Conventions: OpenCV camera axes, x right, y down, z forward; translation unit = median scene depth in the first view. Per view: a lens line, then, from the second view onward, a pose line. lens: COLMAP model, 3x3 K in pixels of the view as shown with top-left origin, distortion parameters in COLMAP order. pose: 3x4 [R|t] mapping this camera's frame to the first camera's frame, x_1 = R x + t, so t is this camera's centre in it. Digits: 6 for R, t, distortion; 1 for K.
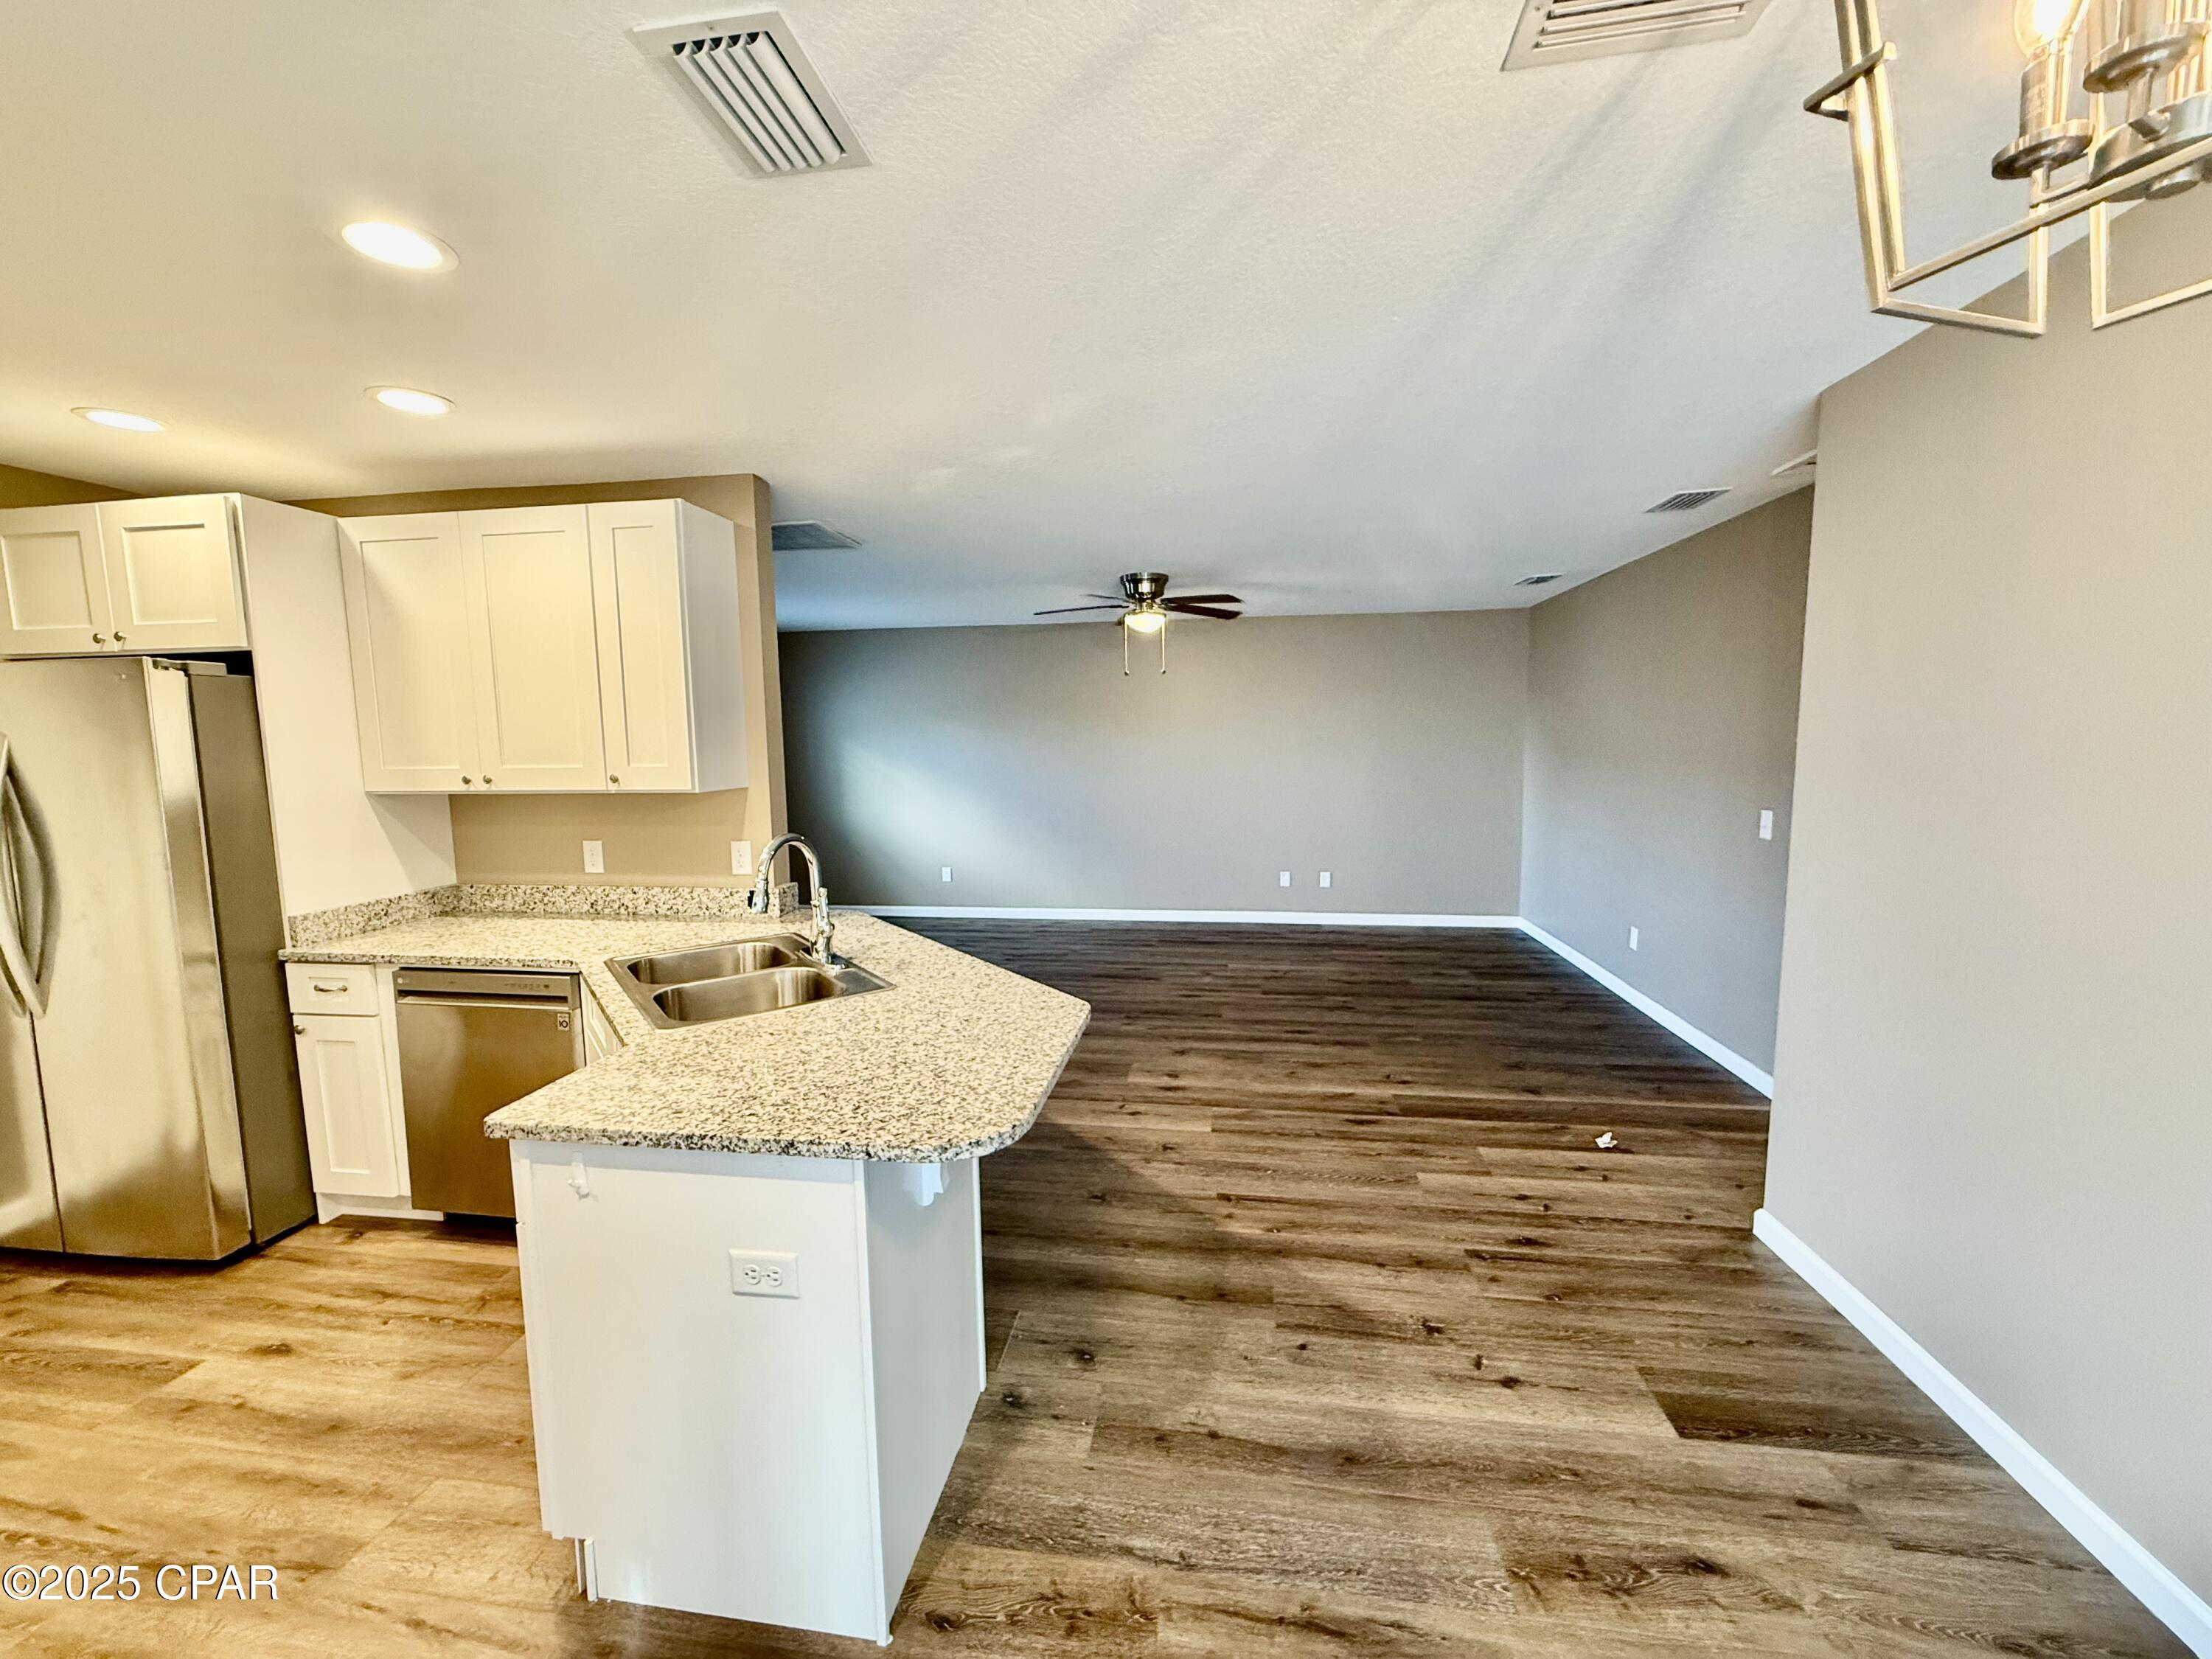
lens RADIAL K [[879.4, 0, 1105.7], [0, 879.4, 822.7], [0, 0, 1]] dist [-0.000728, 0.000636]
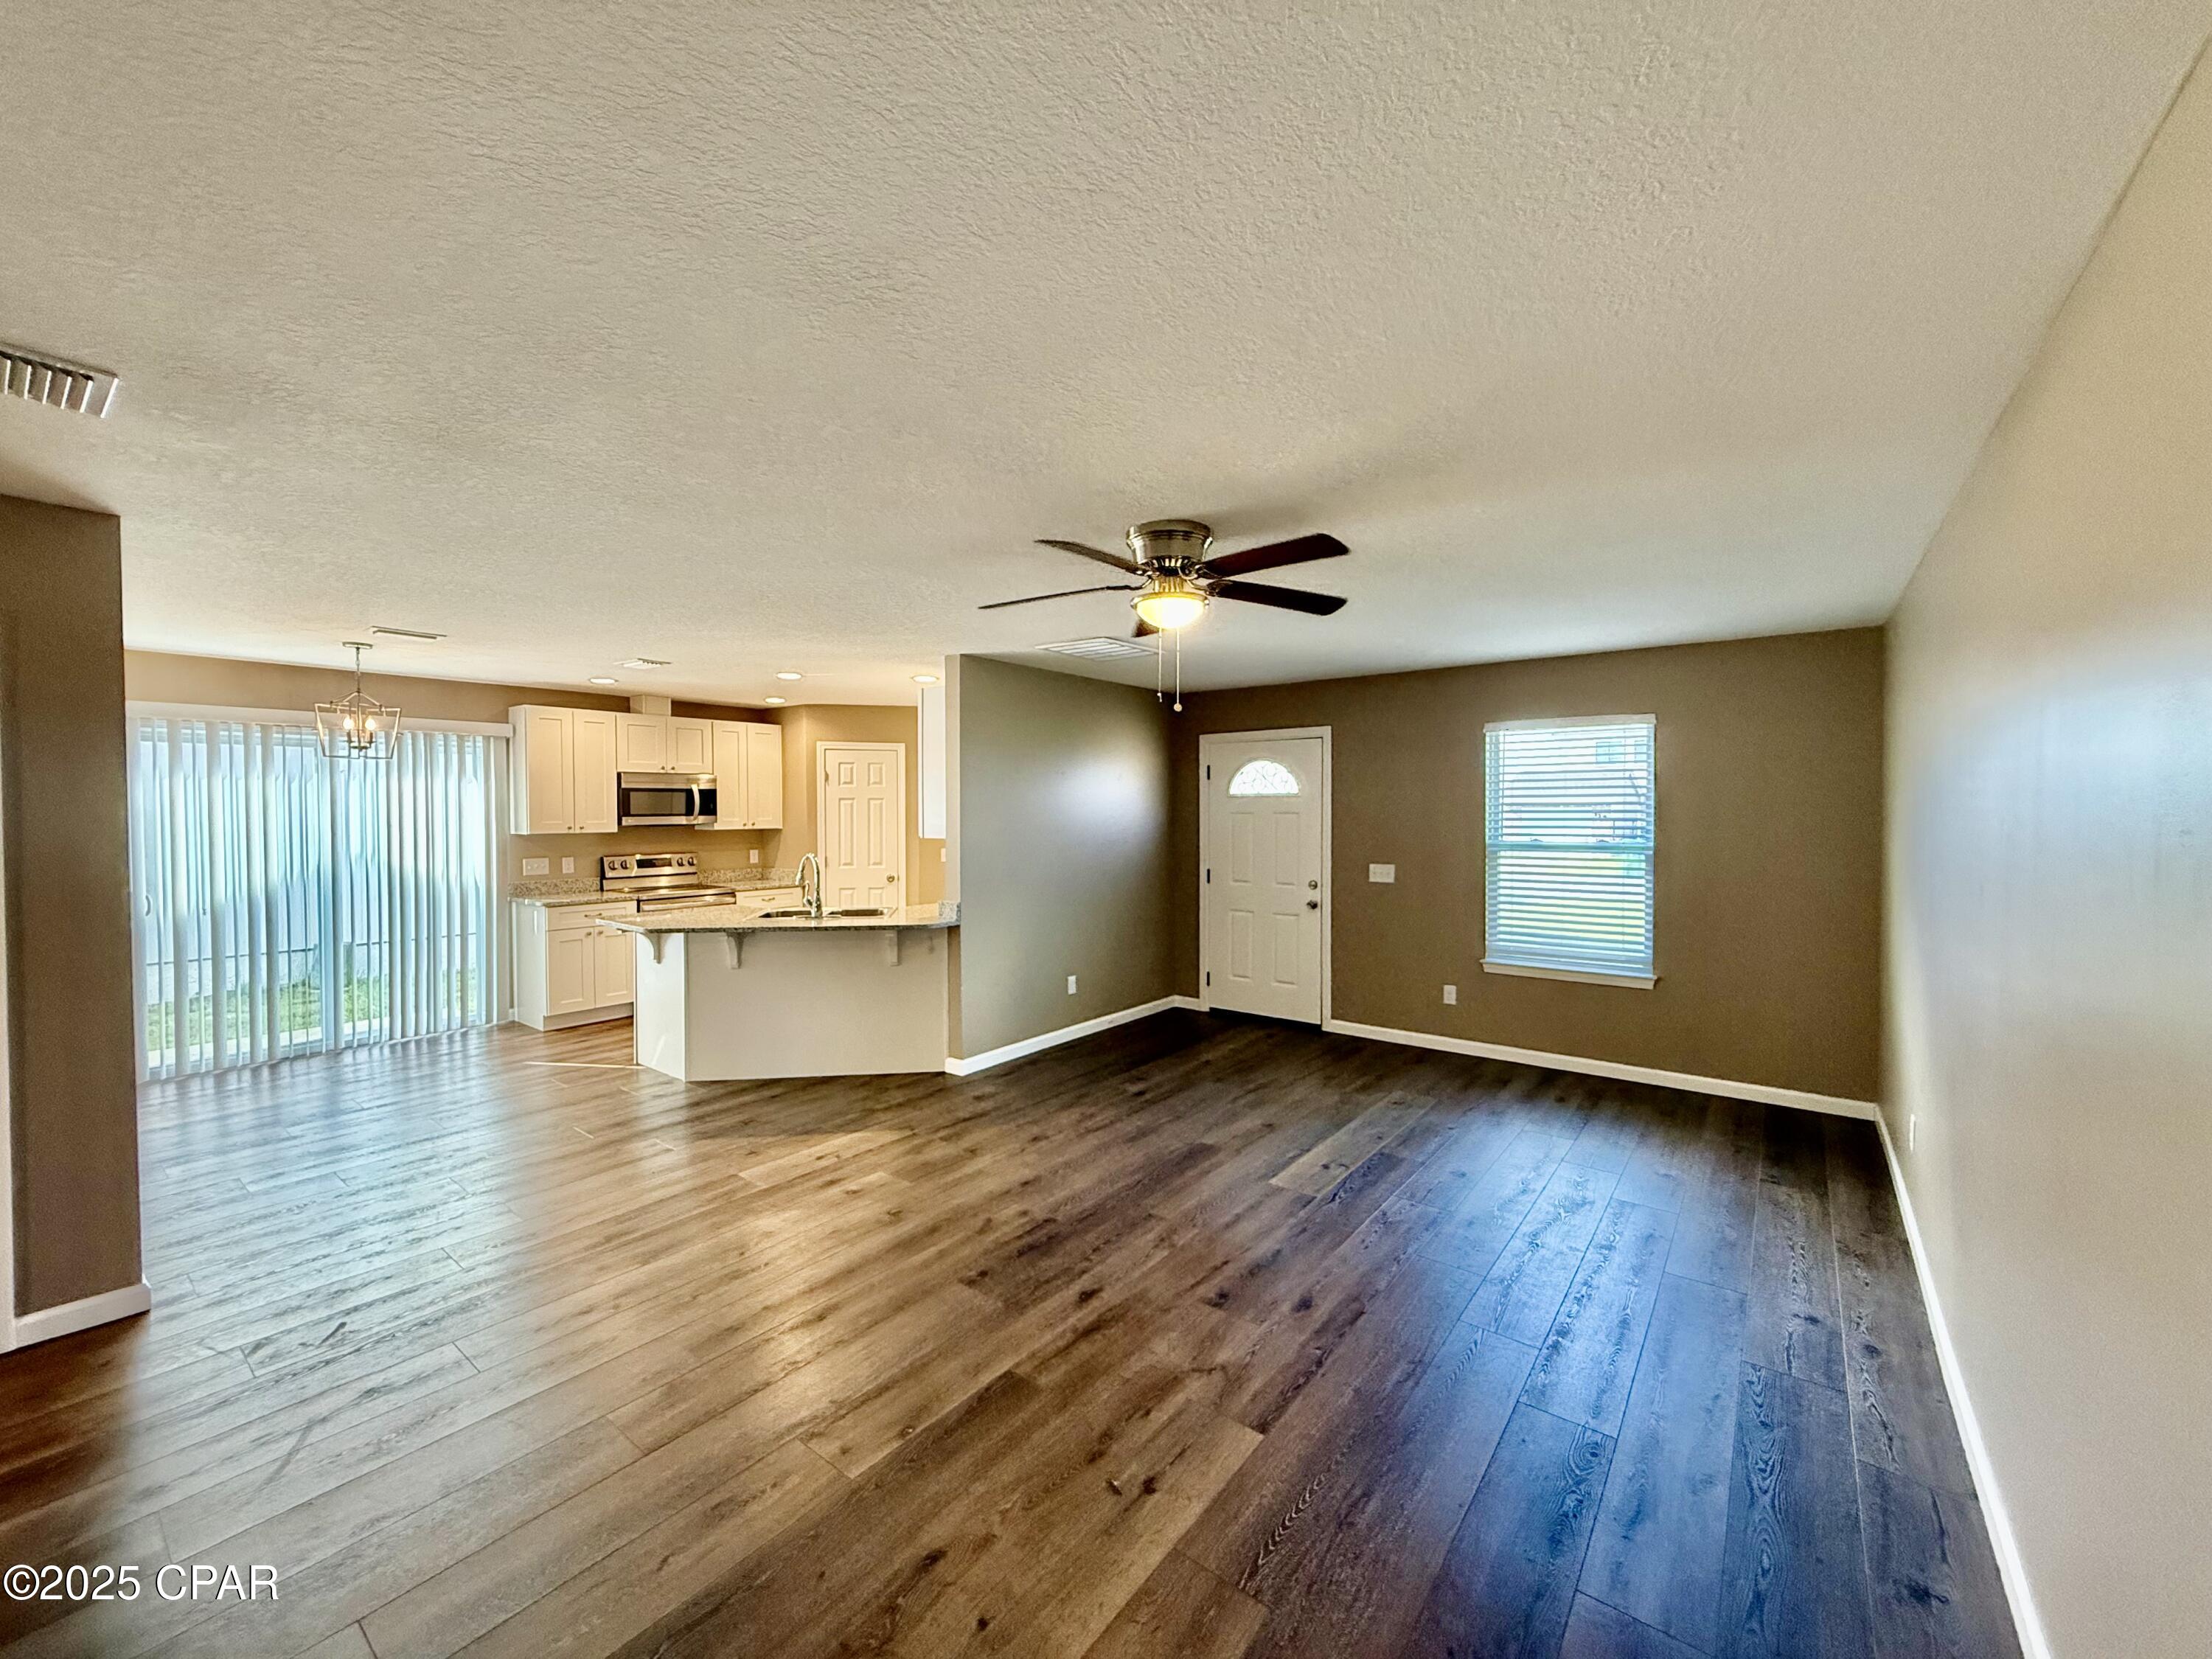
lens RADIAL K [[879.4, 0, 1102.5], [0, 879.4, 826.5], [0, 0, 1]] dist [-0.000728, 0.000636]
pose [[-0.487931, 0.033450, -0.872241, 1.001722], [-0.079227, 0.993444, 0.082418, -0.245434], [0.869279, 0.109319, -0.482082, 2.236190]]
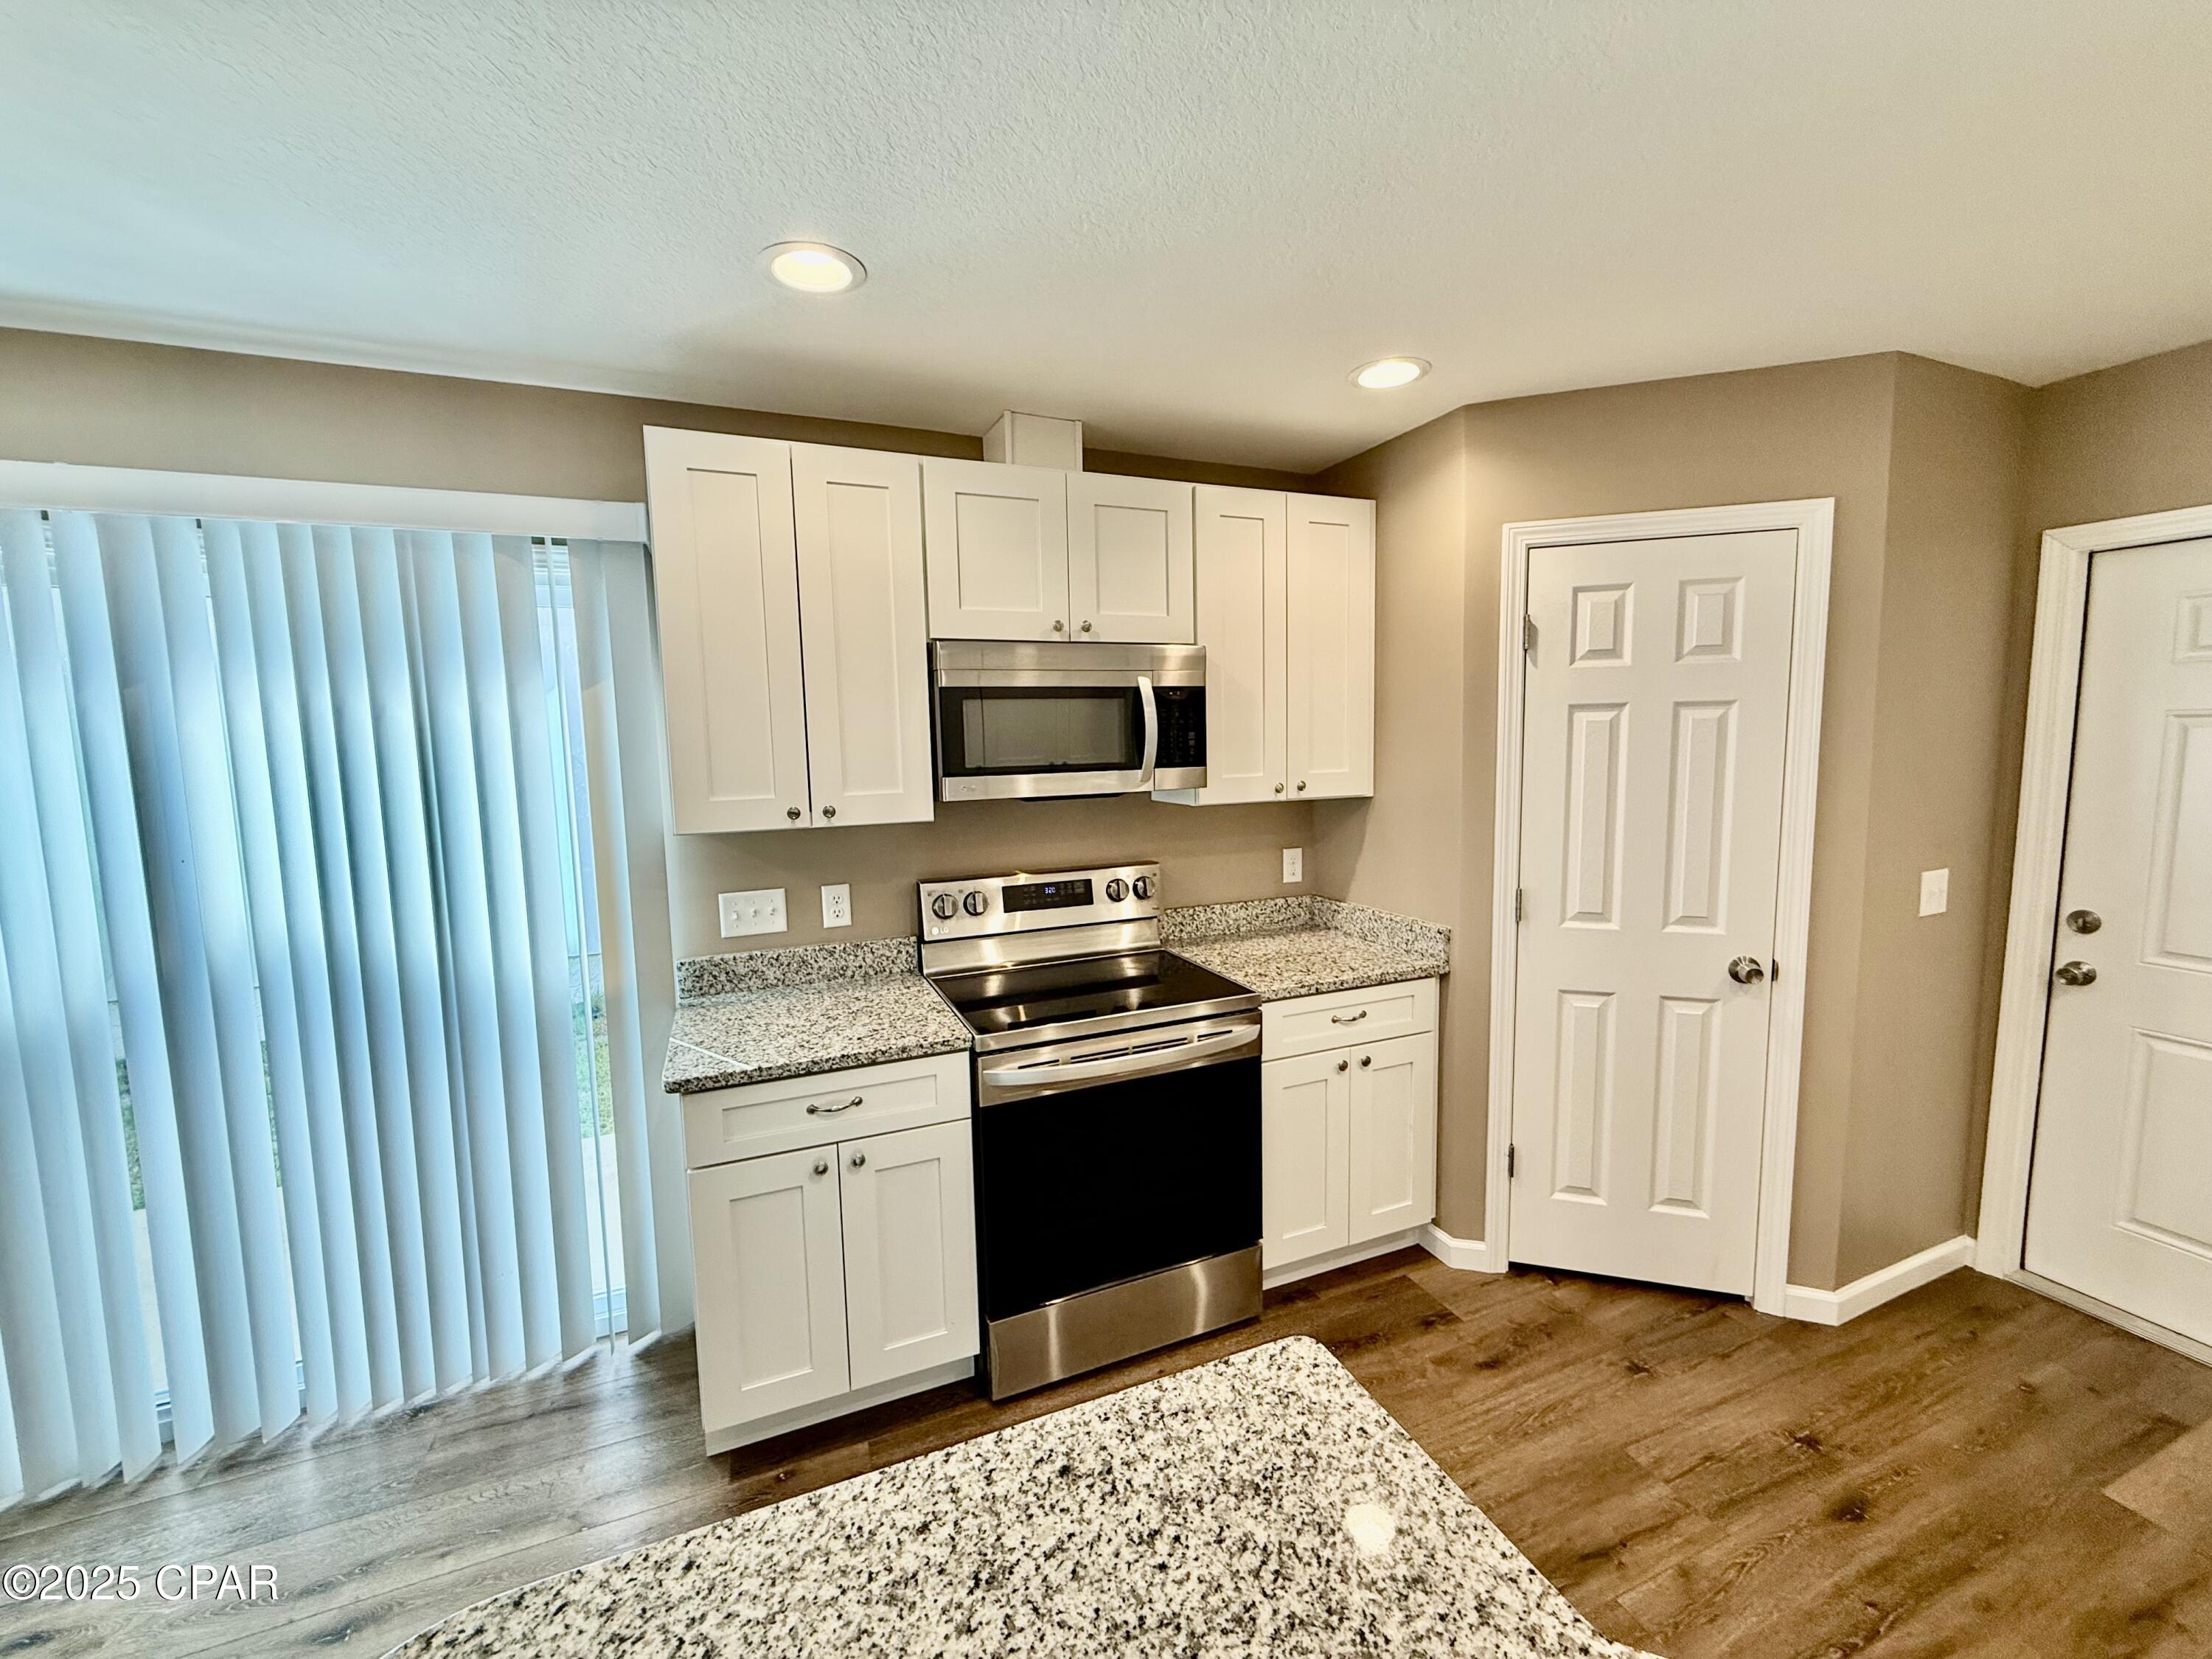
lens RADIAL K [[879.4, 0, 1102.8], [0, 879.4, 827.4], [0, 0, 1]] dist [-0.000728, 0.000636]
pose [[-0.856260, 0.084247, -0.509629, -0.137278], [-0.019084, 0.980777, 0.194198, -0.085541], [0.516193, 0.176010, -0.838192, 0.724854]]
